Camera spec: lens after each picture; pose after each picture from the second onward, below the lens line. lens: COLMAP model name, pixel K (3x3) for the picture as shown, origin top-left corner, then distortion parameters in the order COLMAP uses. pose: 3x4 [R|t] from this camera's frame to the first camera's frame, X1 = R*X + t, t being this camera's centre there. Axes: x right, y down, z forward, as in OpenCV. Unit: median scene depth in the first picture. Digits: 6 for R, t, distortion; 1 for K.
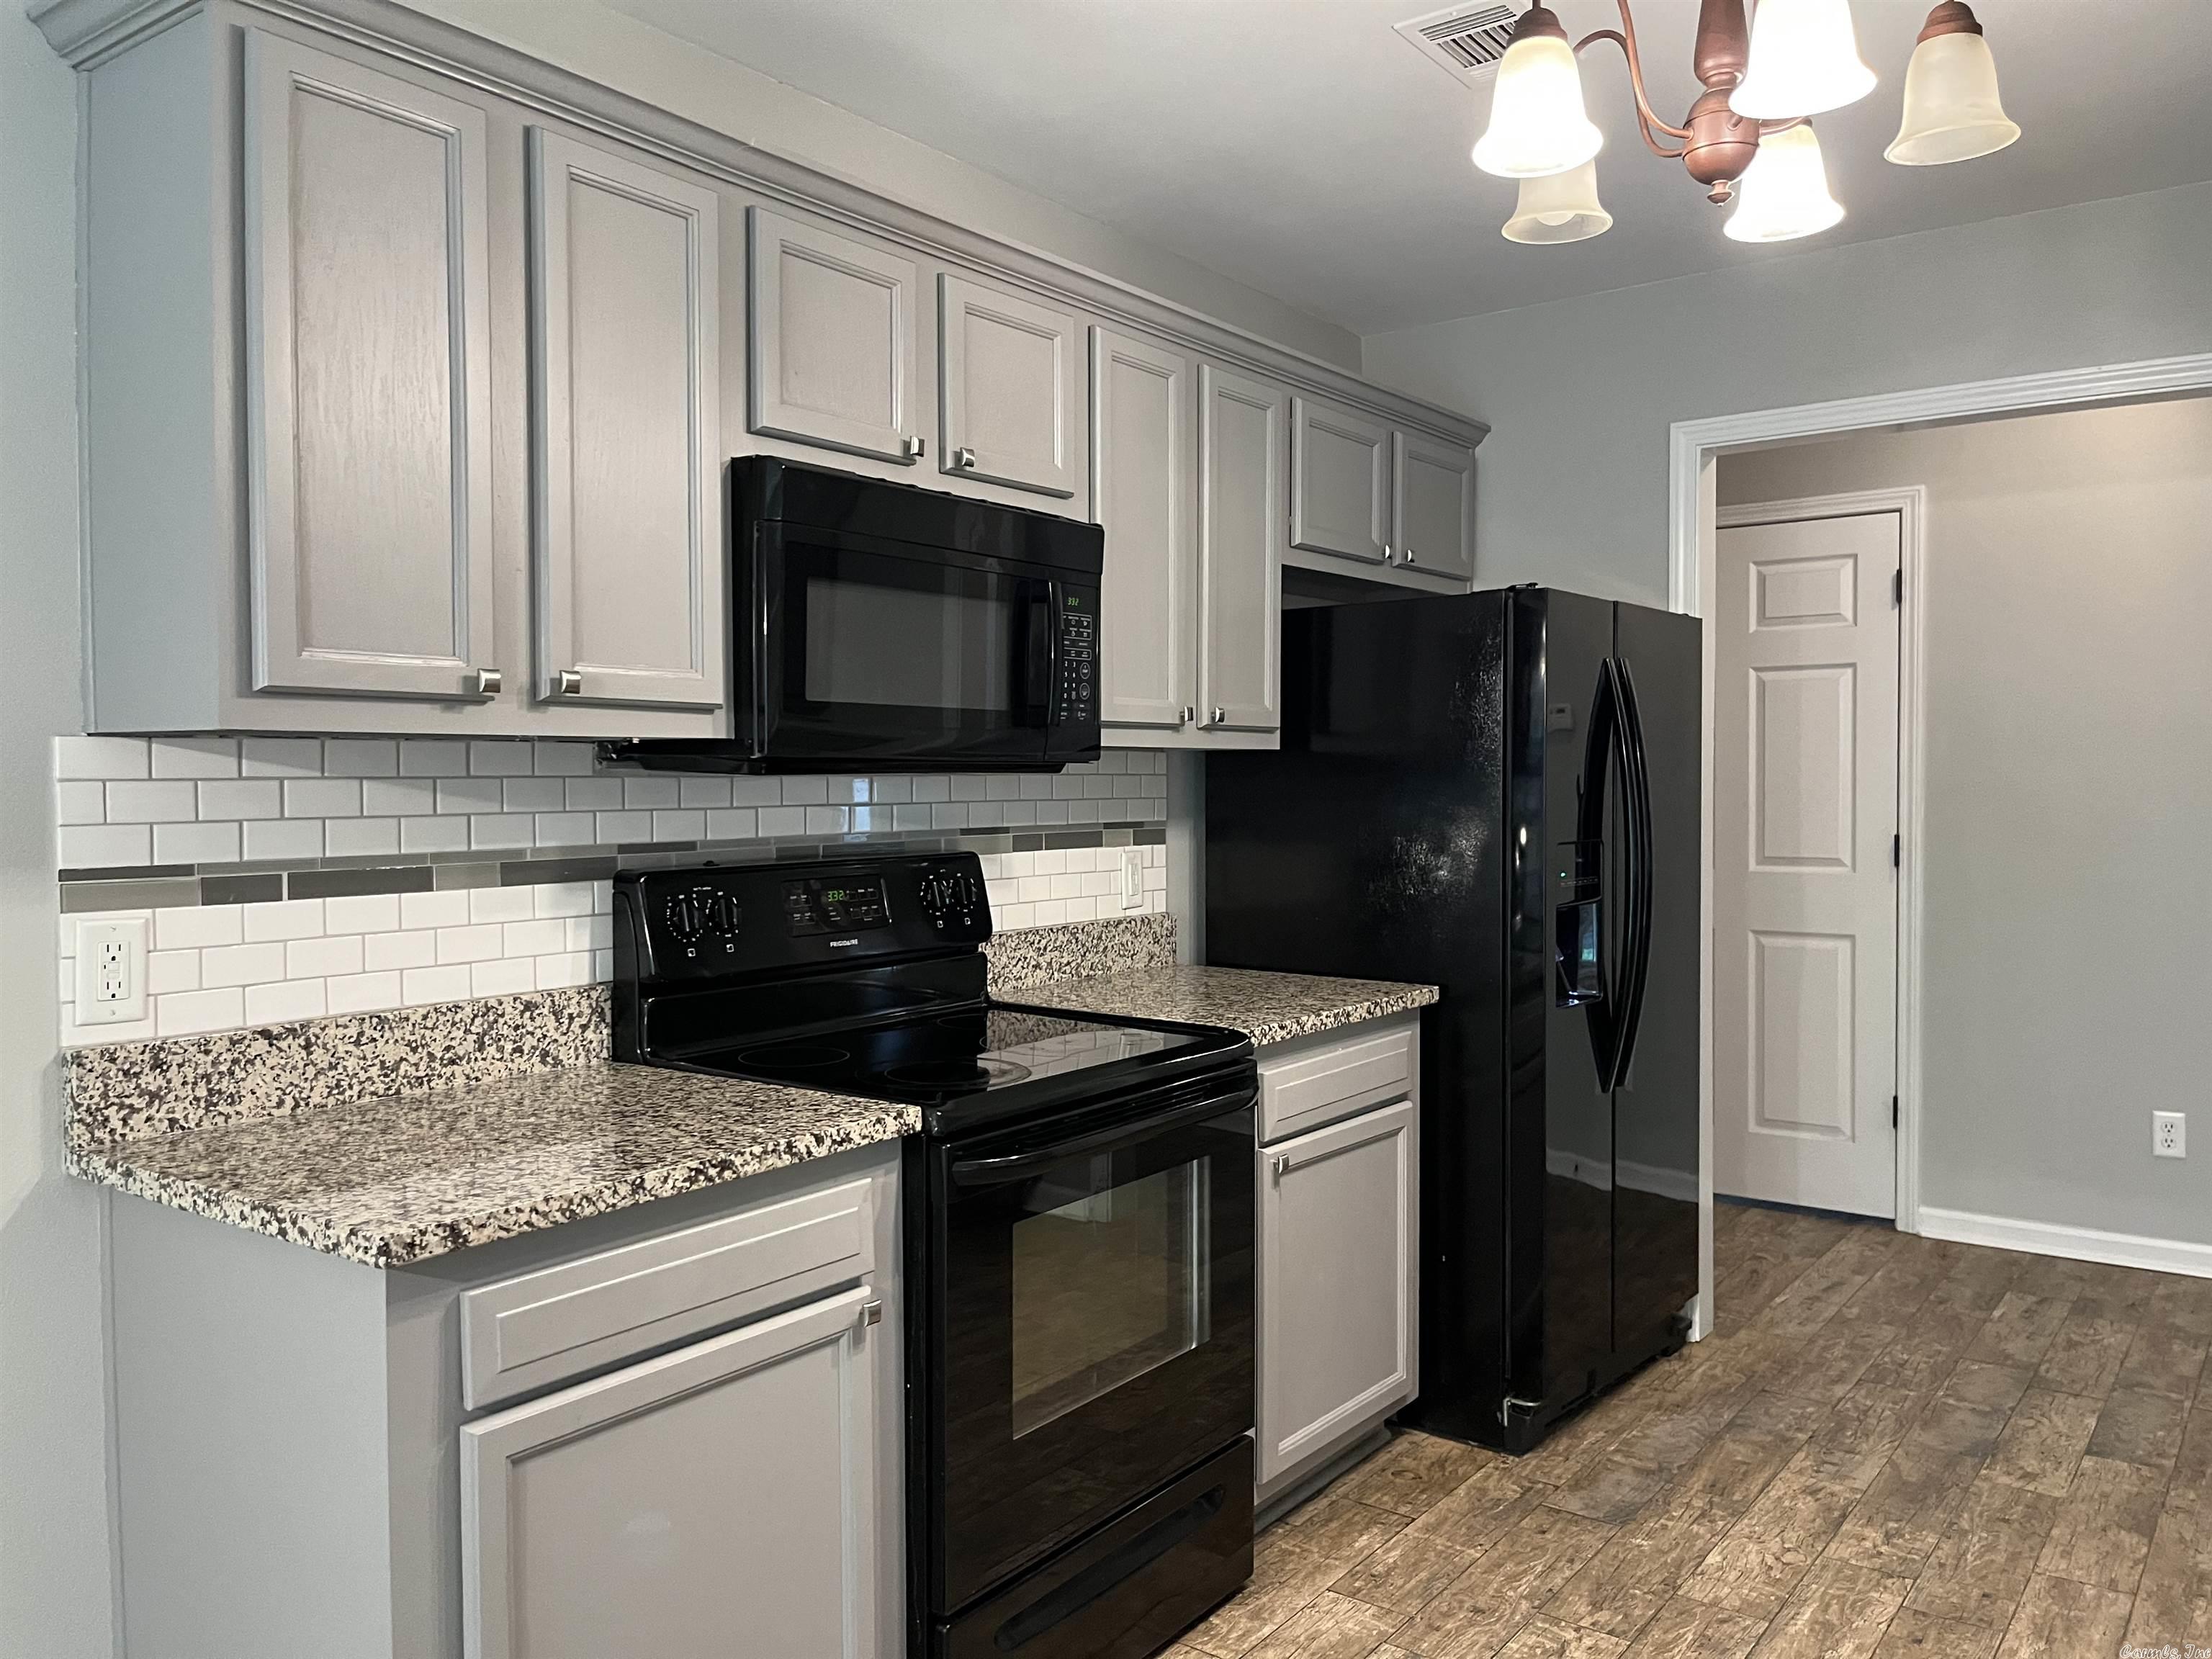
lens RADIAL K [[1666.6, 0, 1101.5], [0, 1666.6, 832.1], [0, 0, 1]] dist [0.064183, -0.089740]
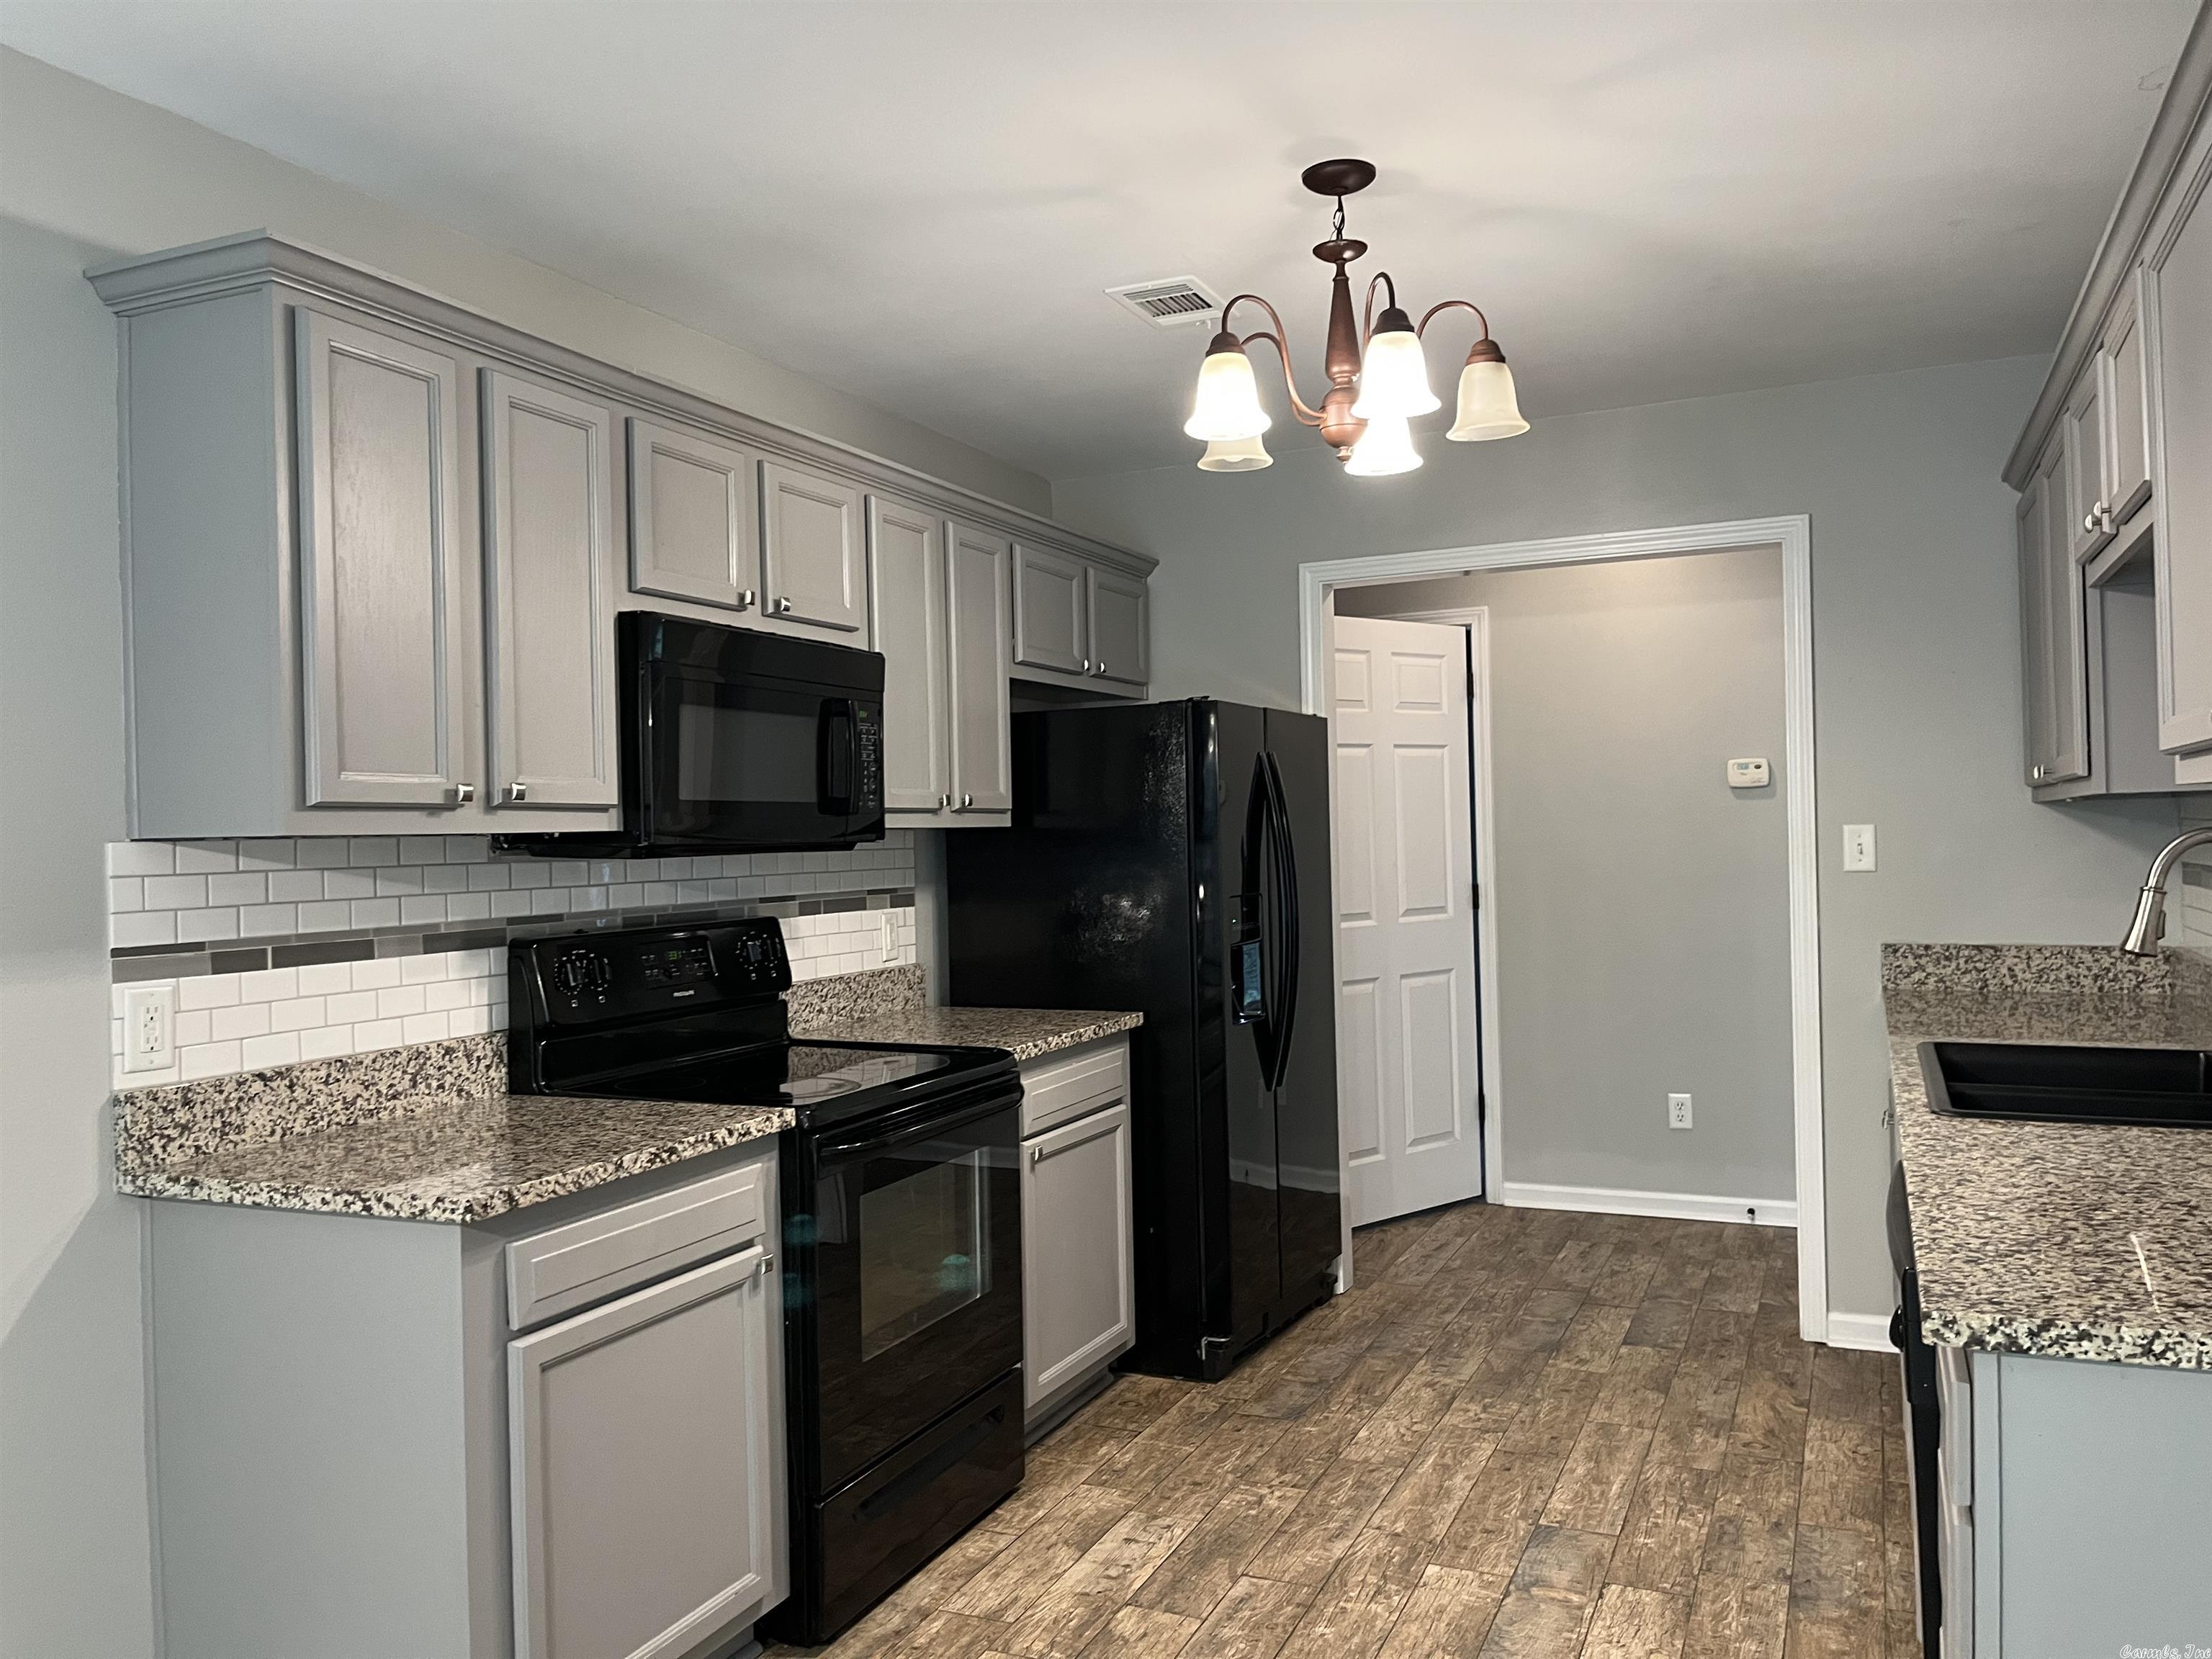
lens RADIAL K [[1666.6, 0, 1096.7], [0, 1666.6, 842.6], [0, 0, 1]] dist [0.064183, -0.089740]
pose [[0.976559, -0.020014, 0.214318, -0.124531], [0.026989, 0.999195, -0.029665, 0.000461], [-0.213552, 0.034754, 0.976313, -0.281099]]
